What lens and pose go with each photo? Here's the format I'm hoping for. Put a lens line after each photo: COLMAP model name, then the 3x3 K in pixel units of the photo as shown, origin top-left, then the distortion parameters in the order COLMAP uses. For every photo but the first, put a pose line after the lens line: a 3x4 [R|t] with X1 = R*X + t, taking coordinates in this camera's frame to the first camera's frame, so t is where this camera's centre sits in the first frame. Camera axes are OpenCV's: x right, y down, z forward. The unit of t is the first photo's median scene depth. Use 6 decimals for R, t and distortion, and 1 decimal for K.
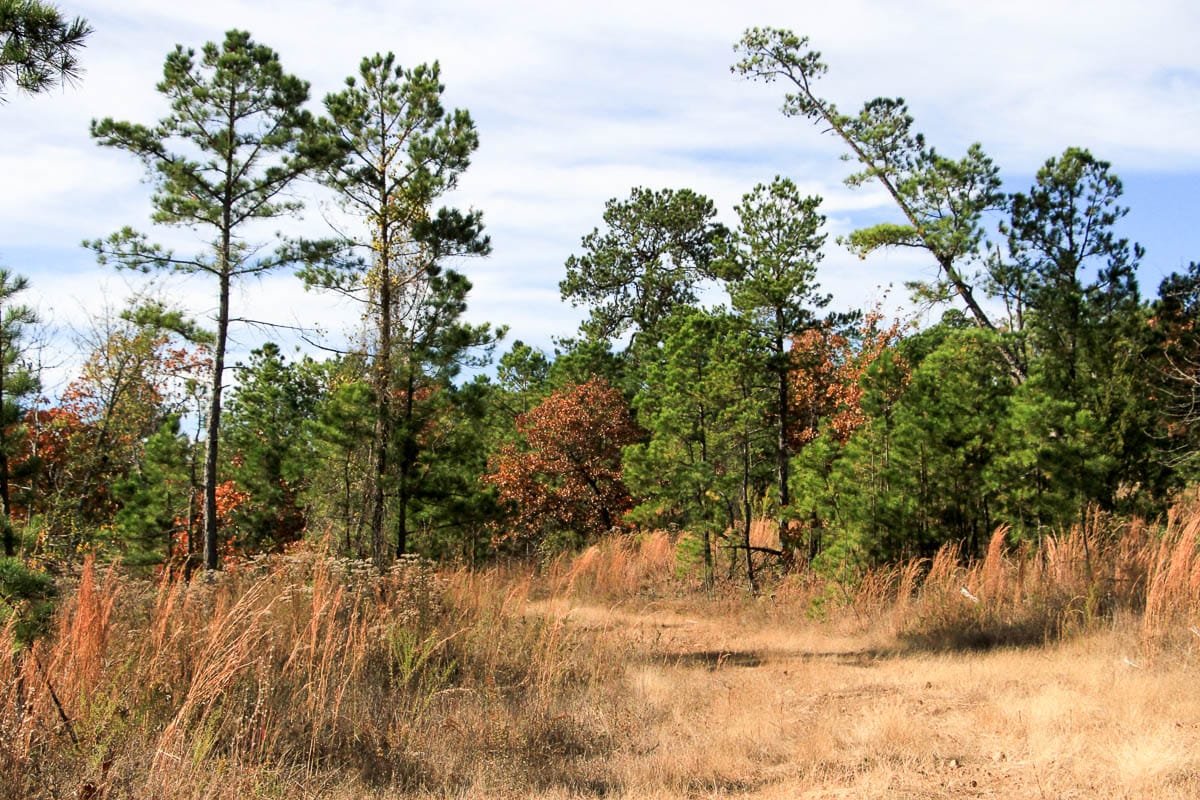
lens RADIAL K [[1904.7, 0, 621.4], [0, 1904.7, 406.7], [0, 0, 1]] dist [0.236794, -0.002277]
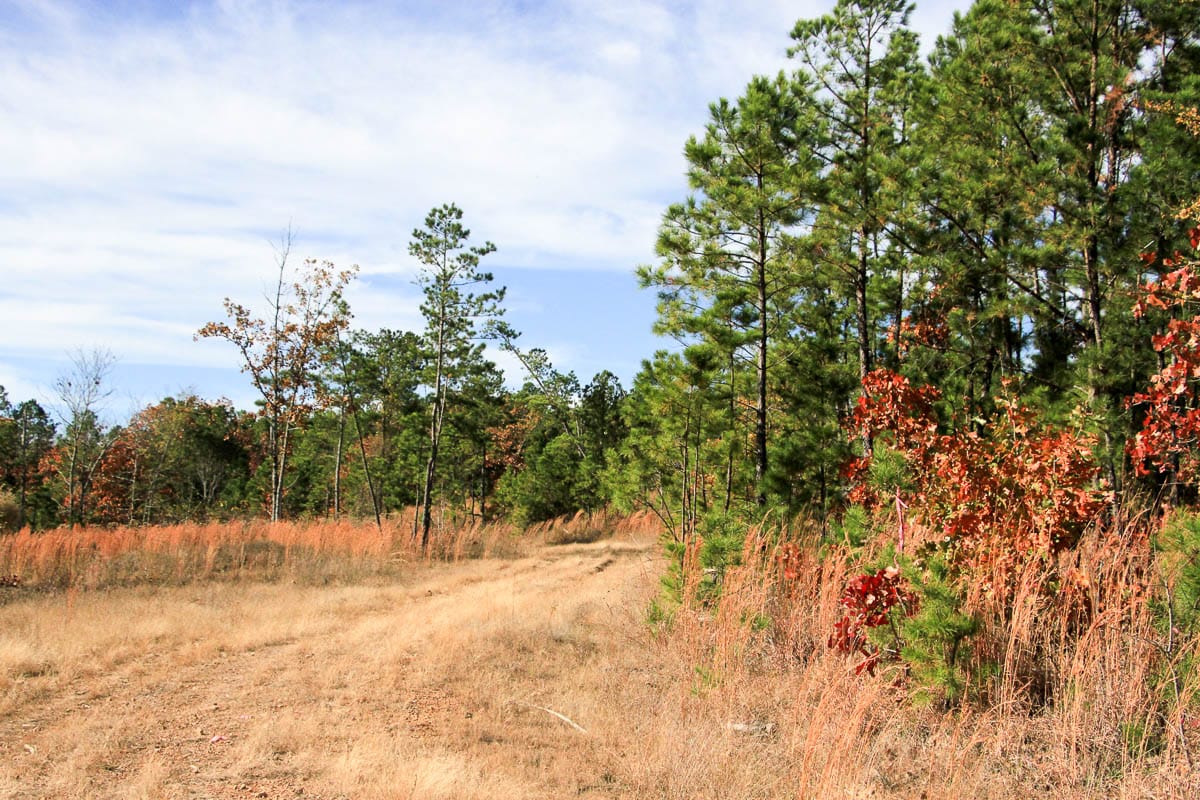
lens RADIAL K [[1510.4, 0, 600.0], [0, 1510.4, 400.0], [0, 0, 1]] dist [0.005388, 0.043961]
pose [[0.969814, 0.036585, 0.241086, -0.275272], [-0.035935, 0.999329, -0.007097, -0.073664], [-0.241183, -0.001780, 0.970478, -1.032294]]
